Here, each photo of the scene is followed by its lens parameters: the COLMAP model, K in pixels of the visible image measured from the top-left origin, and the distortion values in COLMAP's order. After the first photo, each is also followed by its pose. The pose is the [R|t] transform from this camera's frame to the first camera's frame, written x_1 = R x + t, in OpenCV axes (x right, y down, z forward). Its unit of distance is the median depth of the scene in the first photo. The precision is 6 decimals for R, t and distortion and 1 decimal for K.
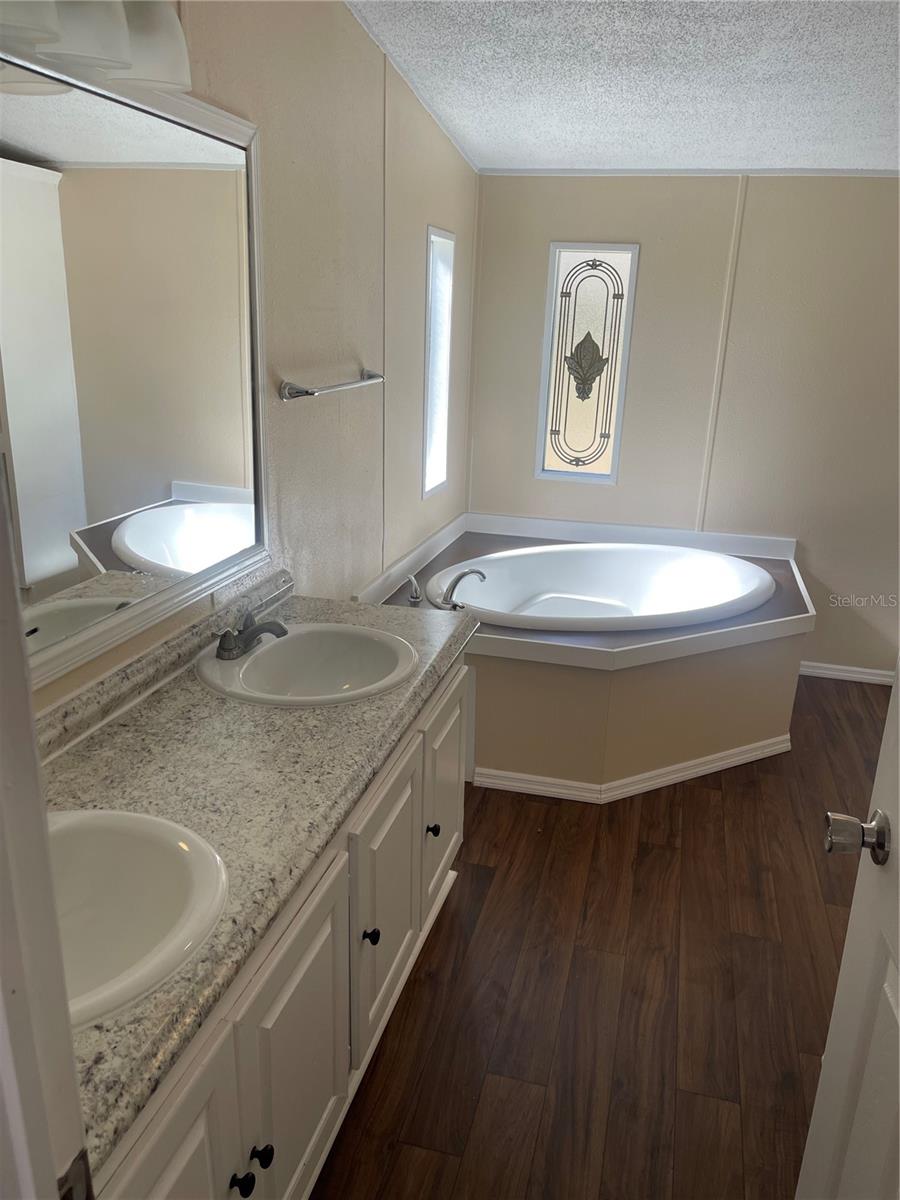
lens RADIAL K [[901.5, 0, 452.5], [0, 901.5, 602.2], [0, 0, 1]] dist [0.049659, -0.055118]
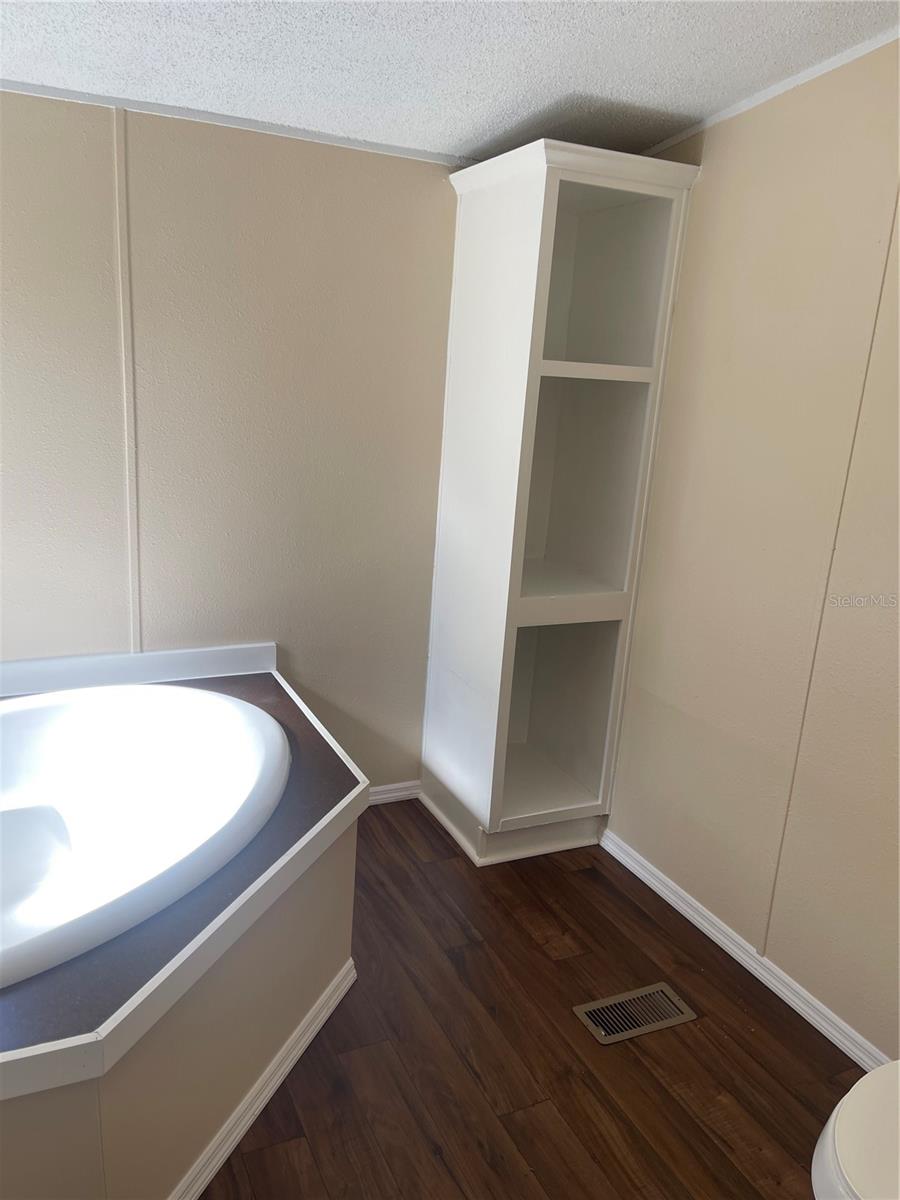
lens RADIAL K [[901.5, 0, 445.9], [0, 901.5, 599.6], [0, 0, 1]] dist [0.049659, -0.055118]
pose [[0.766843, -0.154976, 0.622844, 0.045451], [0.164860, 0.985413, 0.042216, -0.119491], [-0.620301, 0.070309, 0.781206, 0.382894]]
